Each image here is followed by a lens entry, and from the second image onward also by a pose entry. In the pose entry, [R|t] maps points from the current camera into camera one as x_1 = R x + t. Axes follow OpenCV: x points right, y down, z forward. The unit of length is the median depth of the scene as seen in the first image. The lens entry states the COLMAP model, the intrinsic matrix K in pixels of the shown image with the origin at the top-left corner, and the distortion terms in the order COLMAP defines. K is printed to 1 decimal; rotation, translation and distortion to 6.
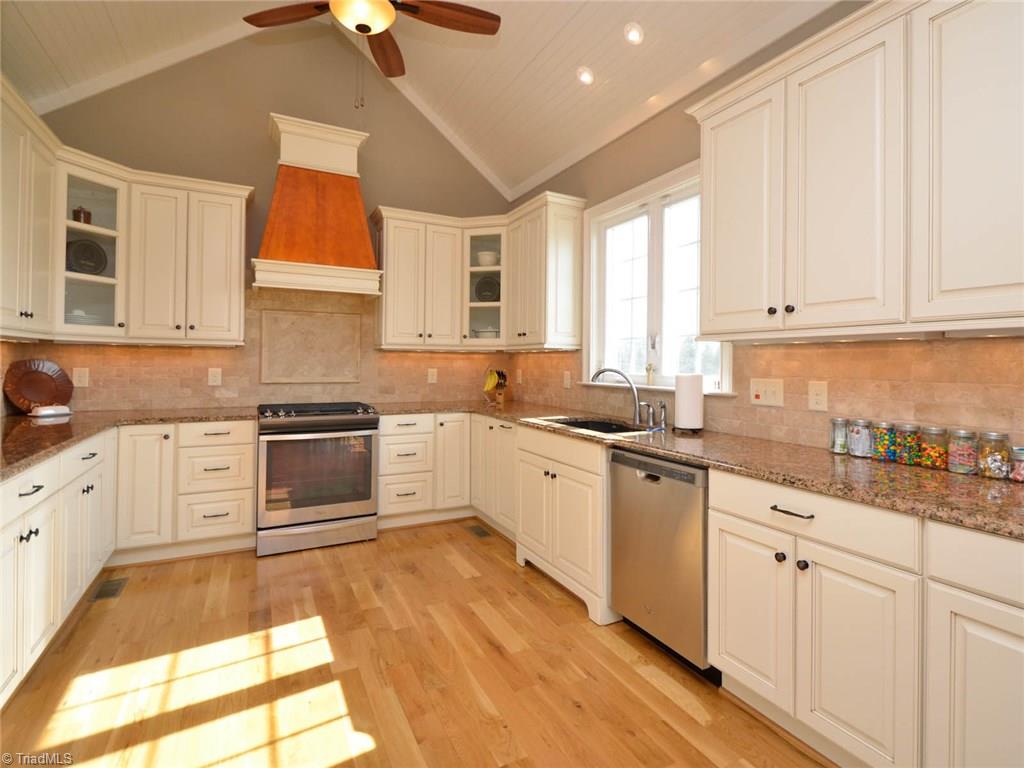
lens RADIAL K [[515.3, 0, 538.0], [0, 515.3, 362.5], [0, 0, 1]] dist [0.010311, -0.008991]
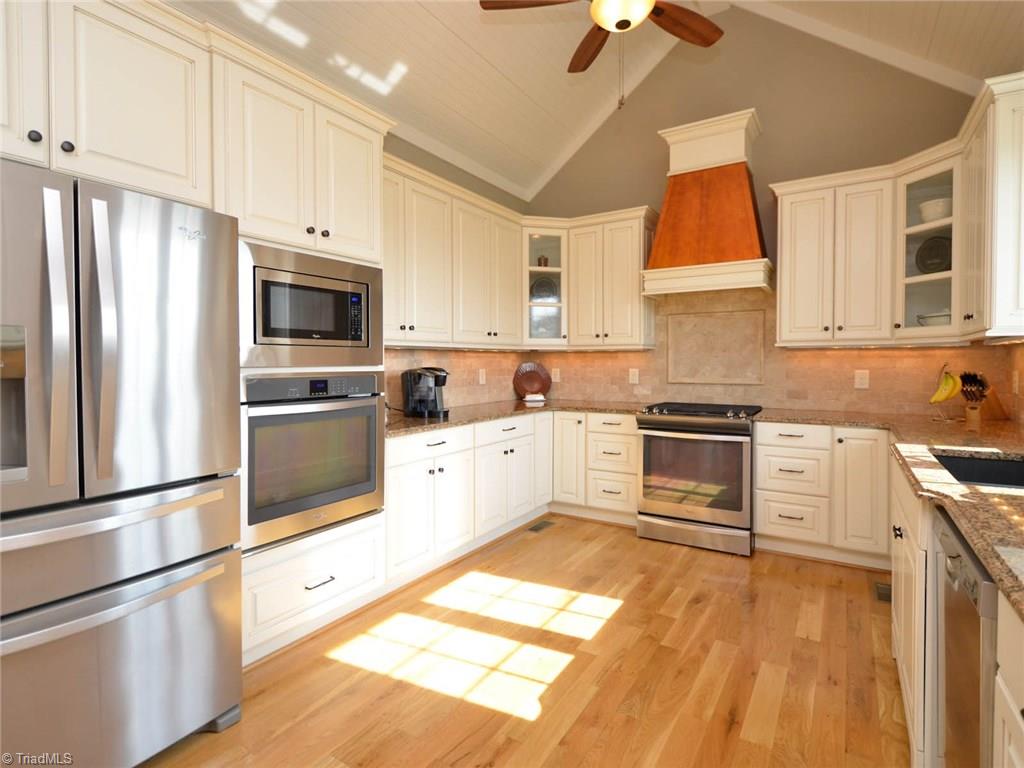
lens RADIAL K [[515.3, 0, 526.7], [0, 515.3, 376.8], [0, 0, 1]] dist [0.010311, -0.008991]
pose [[0.496790, 0.013323, -0.867768, 0.316329], [0.009237, 0.999744, 0.020637, 0.002602], [0.867821, -0.018268, 0.496540, 0.243649]]
